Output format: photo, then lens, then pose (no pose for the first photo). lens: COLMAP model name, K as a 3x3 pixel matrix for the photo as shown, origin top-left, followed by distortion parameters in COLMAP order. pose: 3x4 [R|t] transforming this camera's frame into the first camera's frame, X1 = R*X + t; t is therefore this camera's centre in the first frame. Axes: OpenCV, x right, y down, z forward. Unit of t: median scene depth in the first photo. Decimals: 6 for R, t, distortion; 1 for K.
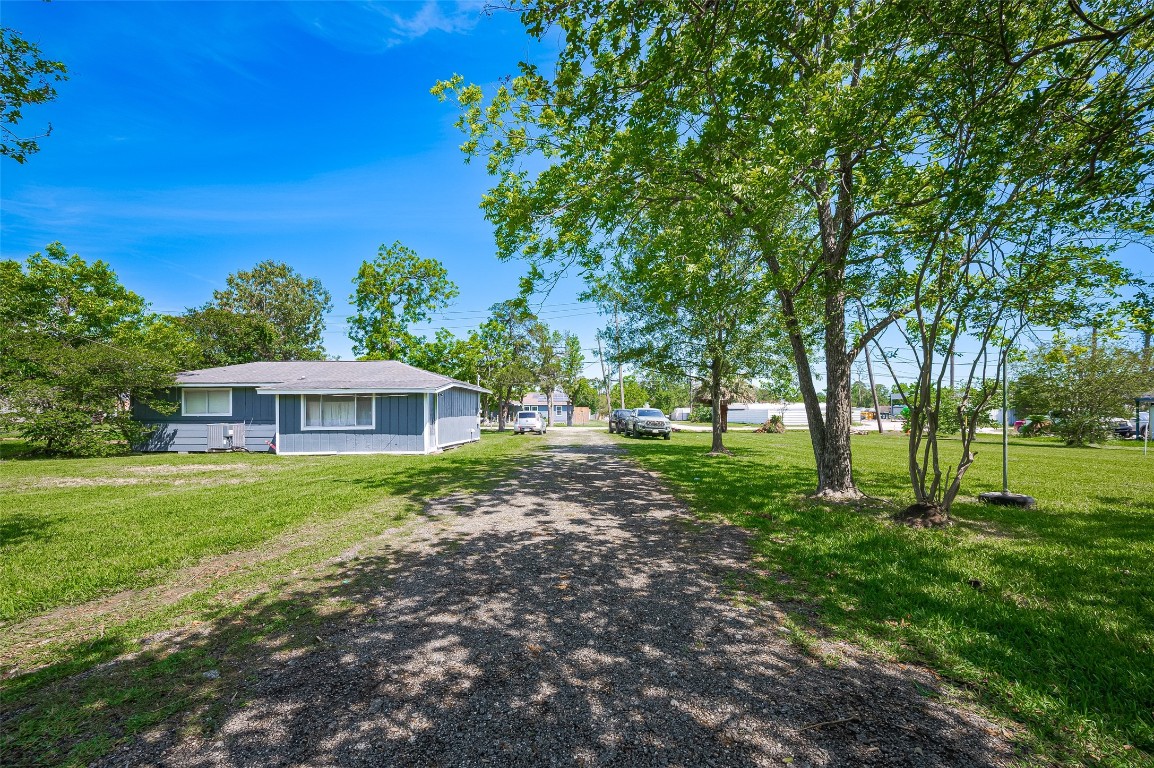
lens RADIAL K [[489.6, 0, 574.1], [0, 489.6, 414.0], [0, 0, 1]] dist [-0.001109, -0.000198]
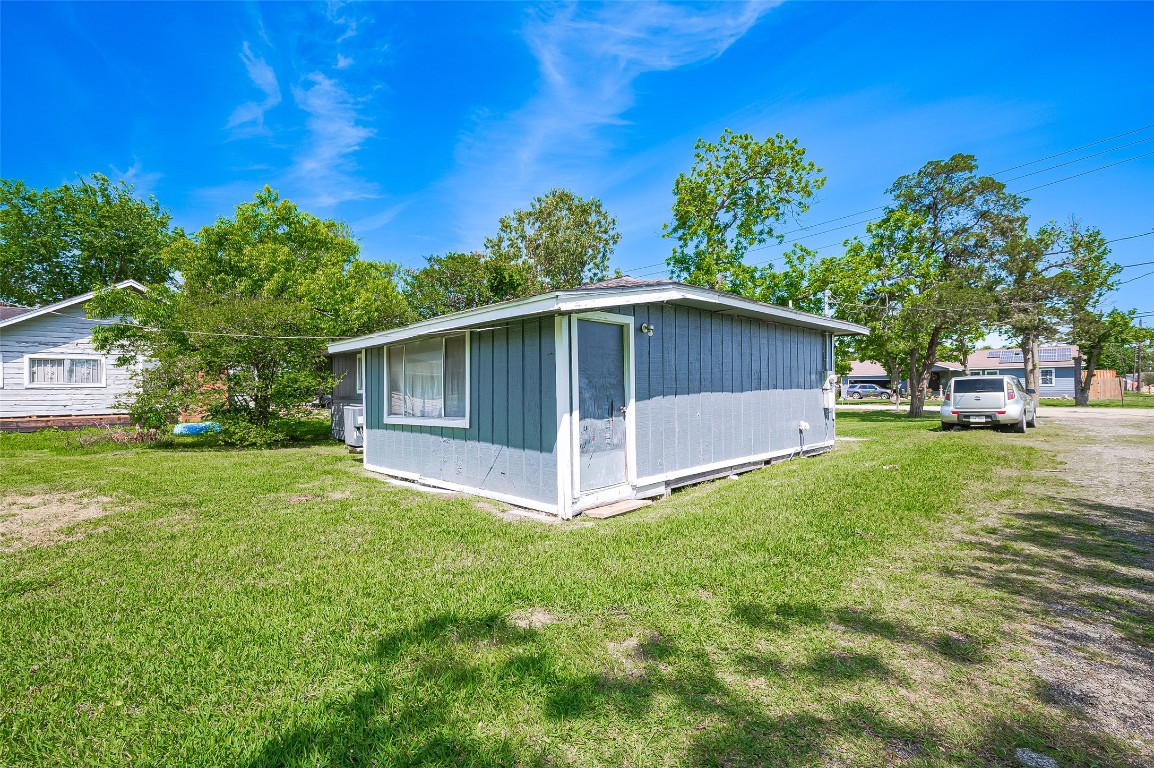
lens RADIAL K [[490.1, 0, 575.4], [0, 490.1, 390.9], [0, 0, 1]] dist [0.004020, 0.000362]
pose [[0.712553, -0.005002, -0.701600, -0.037021], [0.011647, 0.999921, 0.004700, 0.000609], [0.701521, -0.011520, 0.712555, 0.363248]]
